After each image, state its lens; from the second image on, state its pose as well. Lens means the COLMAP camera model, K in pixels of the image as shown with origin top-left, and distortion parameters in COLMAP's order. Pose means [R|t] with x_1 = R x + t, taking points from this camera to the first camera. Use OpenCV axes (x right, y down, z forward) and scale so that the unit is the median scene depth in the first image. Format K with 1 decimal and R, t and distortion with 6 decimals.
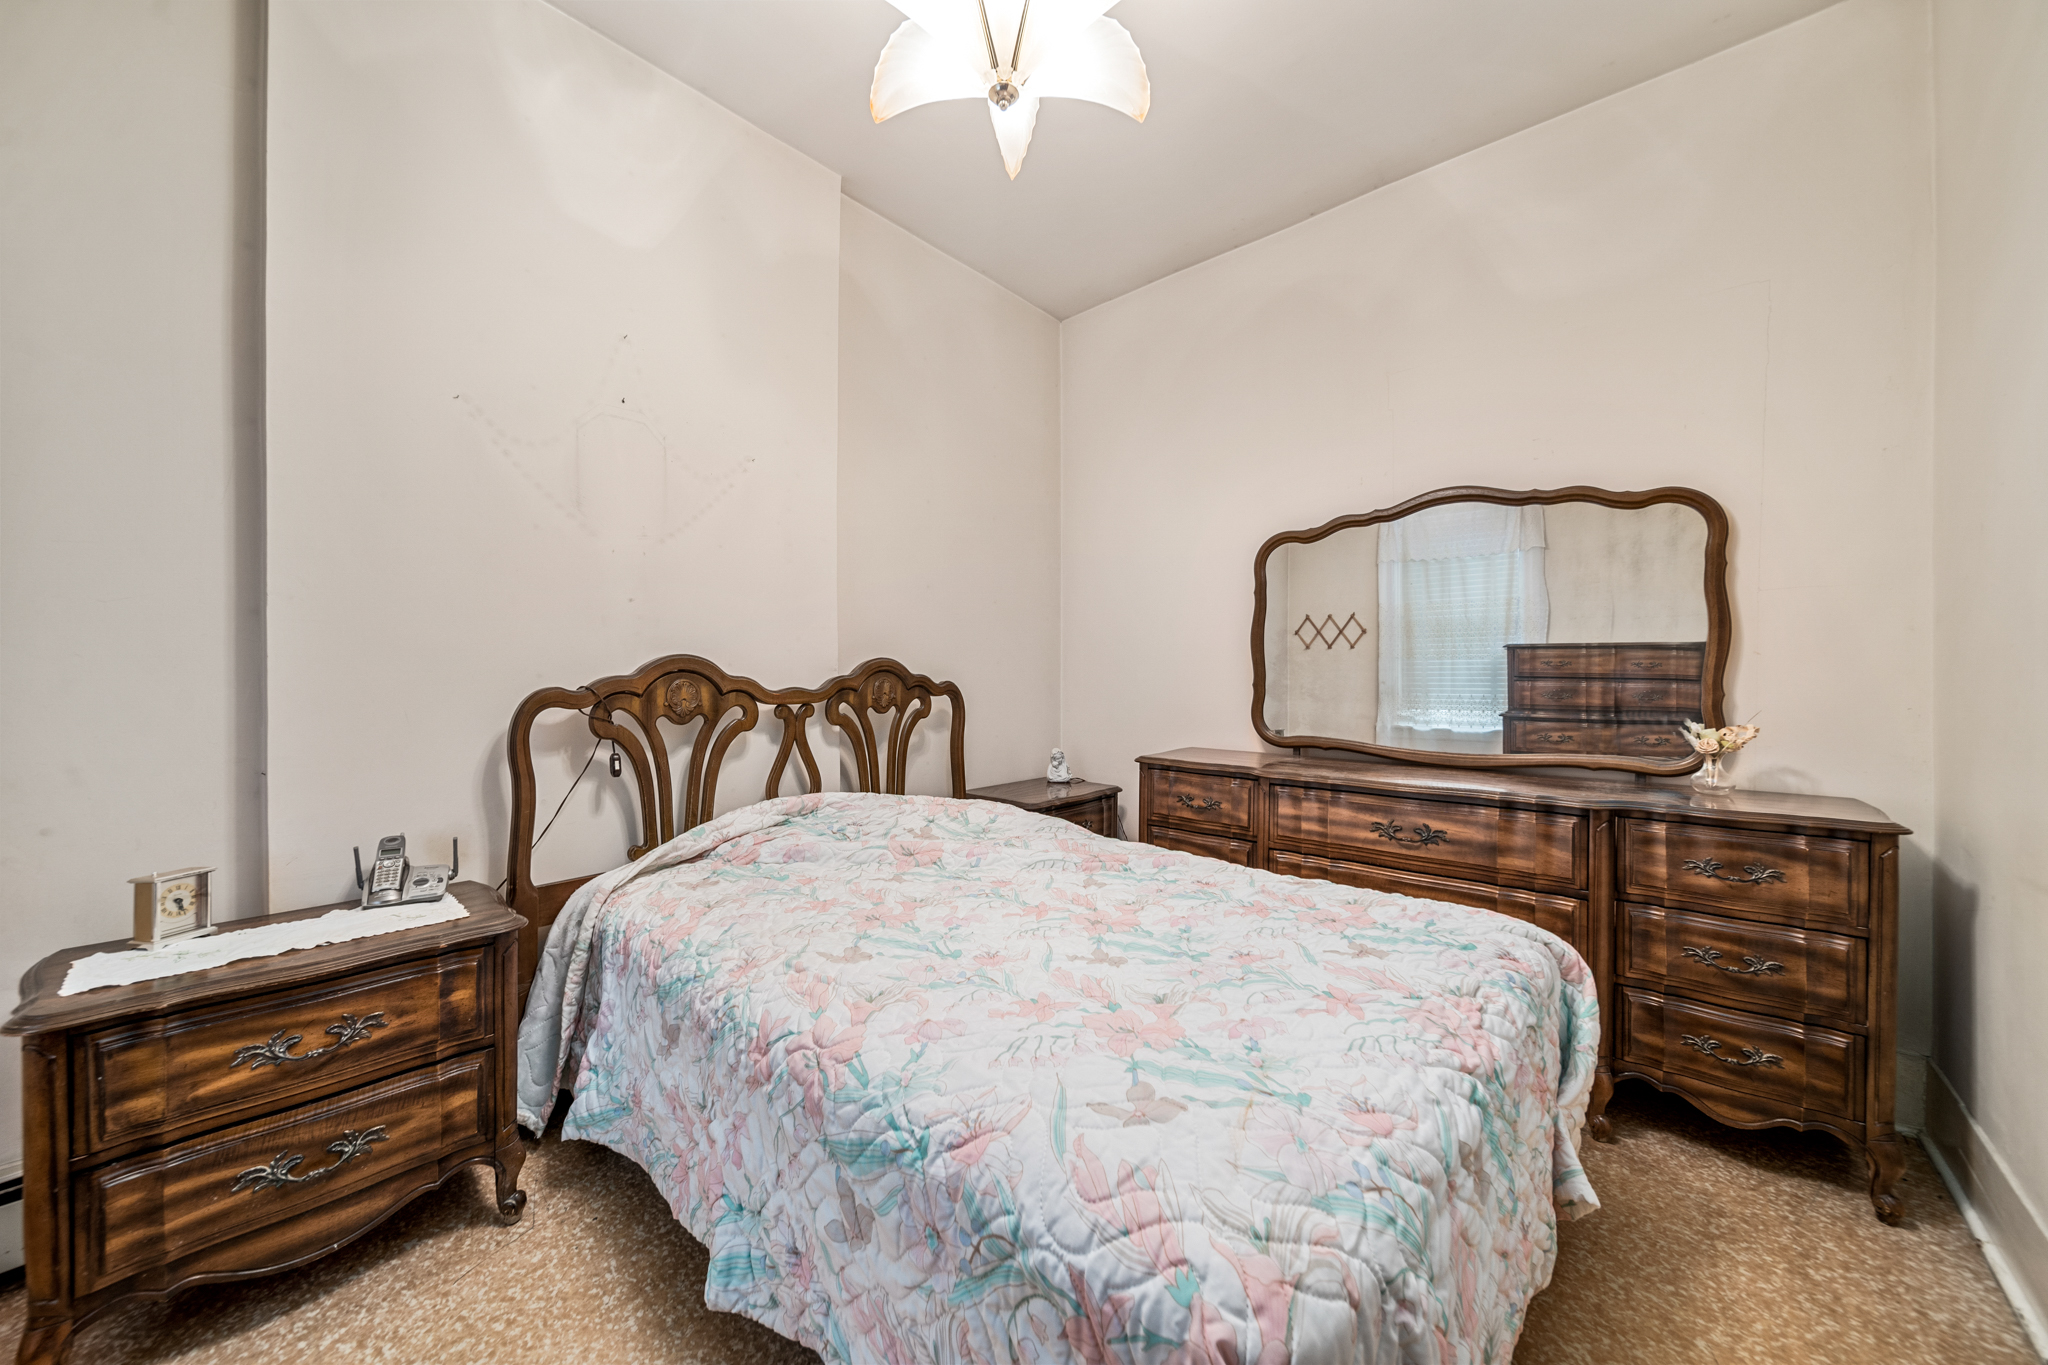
lens RADIAL K [[733.2, 0, 1024.0], [0, 733.2, 682.5], [0, 0, 1]] dist [-0.000531, -0.000046]
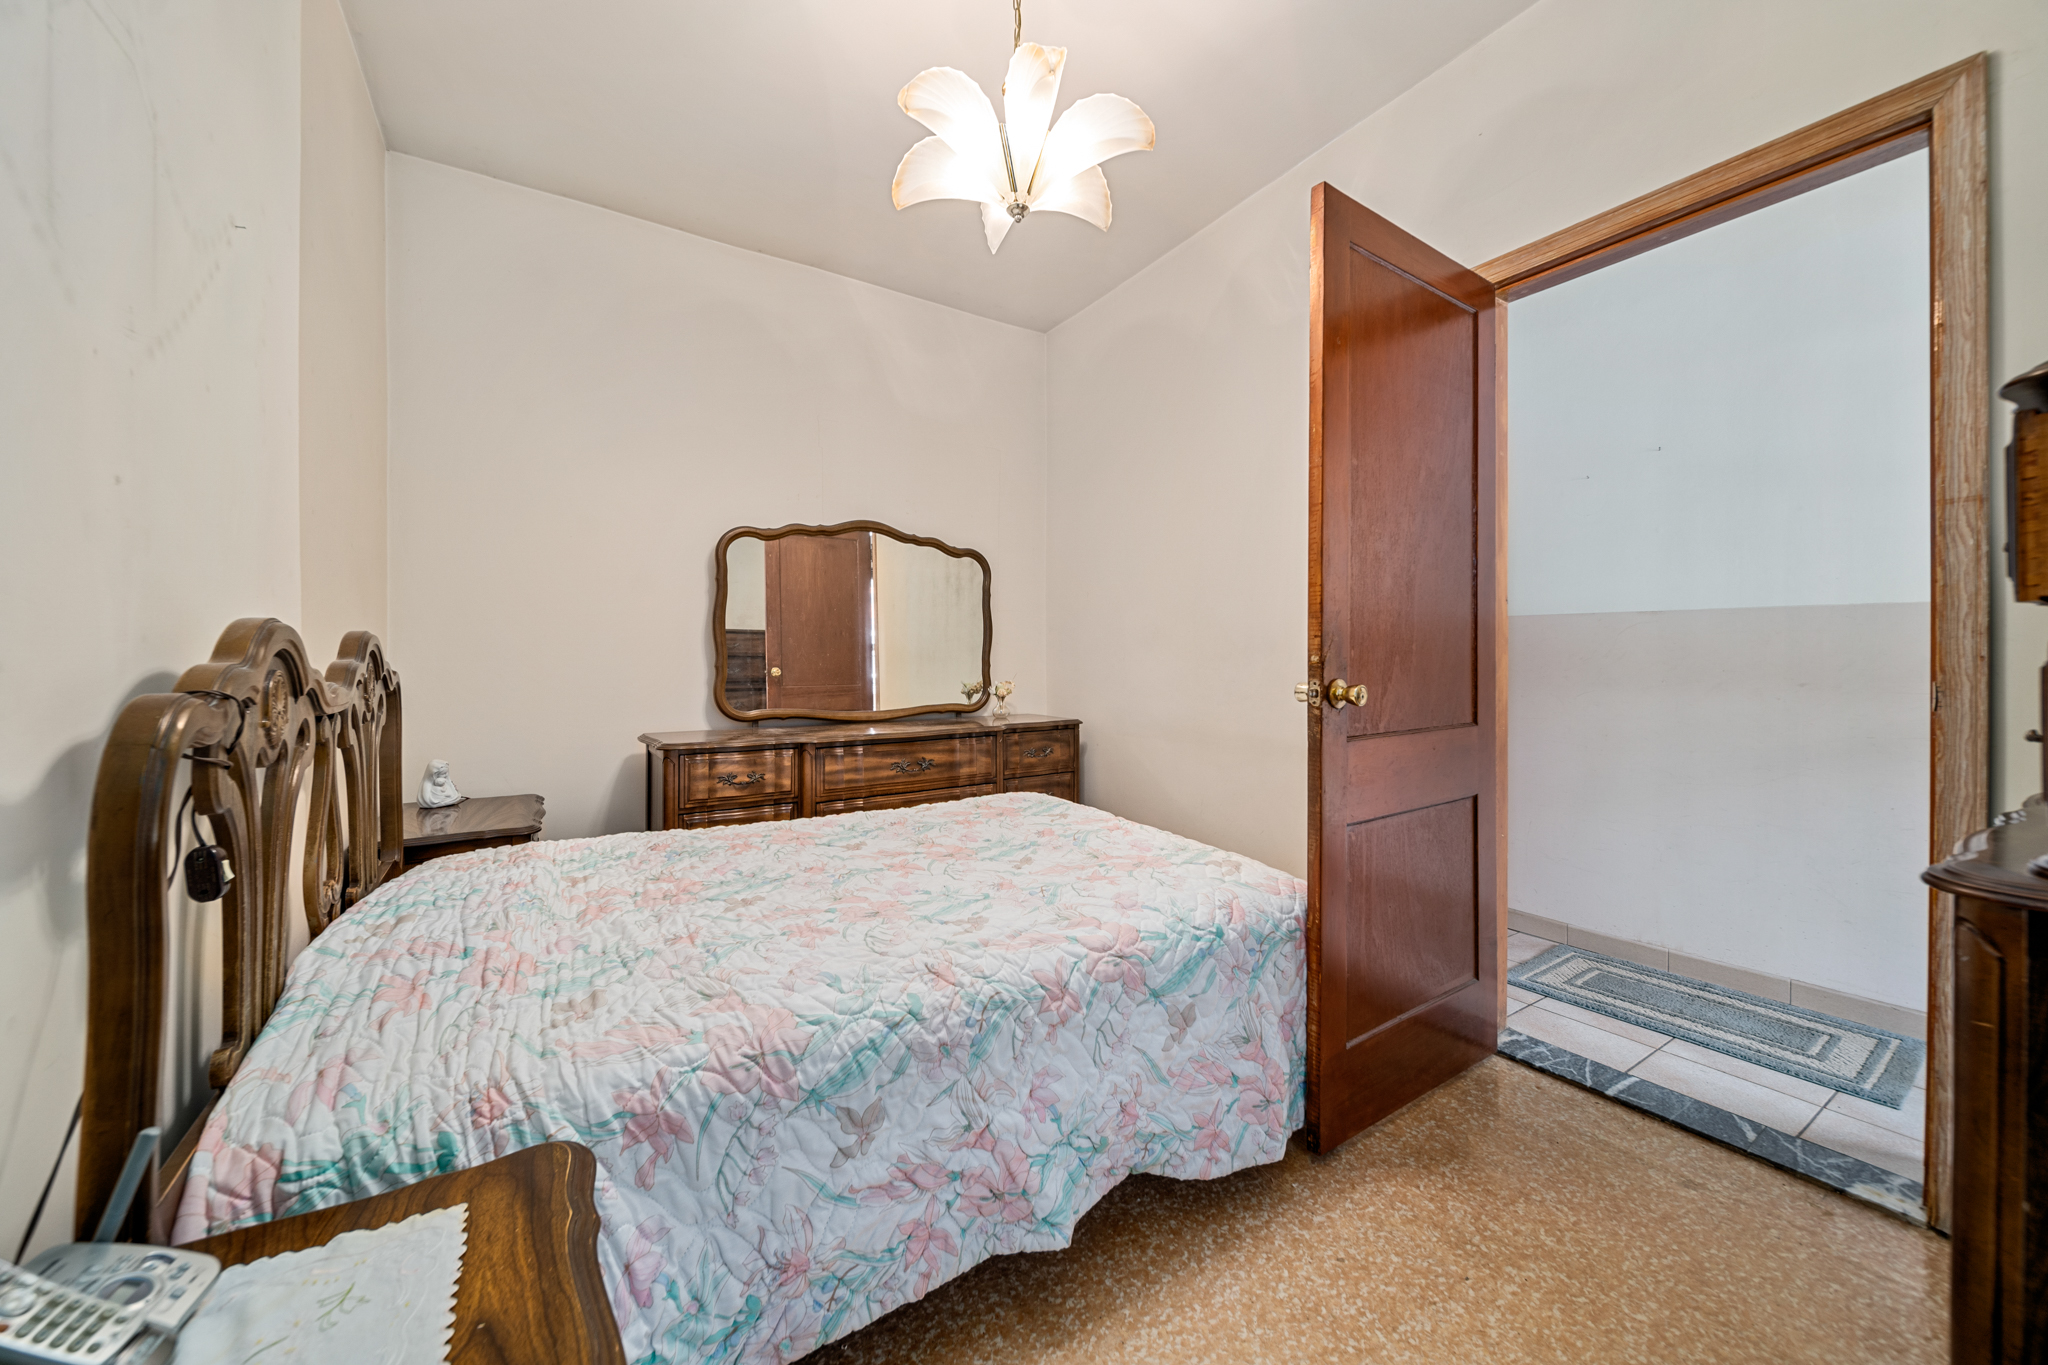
lens RADIAL K [[731.8, 0, 1020.0], [0, 731.8, 659.4], [0, 0, 1]] dist [-0.000603, -0.000223]
pose [[0.260065, -0.011161, 0.965526, -0.814382], [0.009990, 0.999911, 0.008868, -0.014350], [-0.965539, 0.007340, 0.260154, 0.424371]]
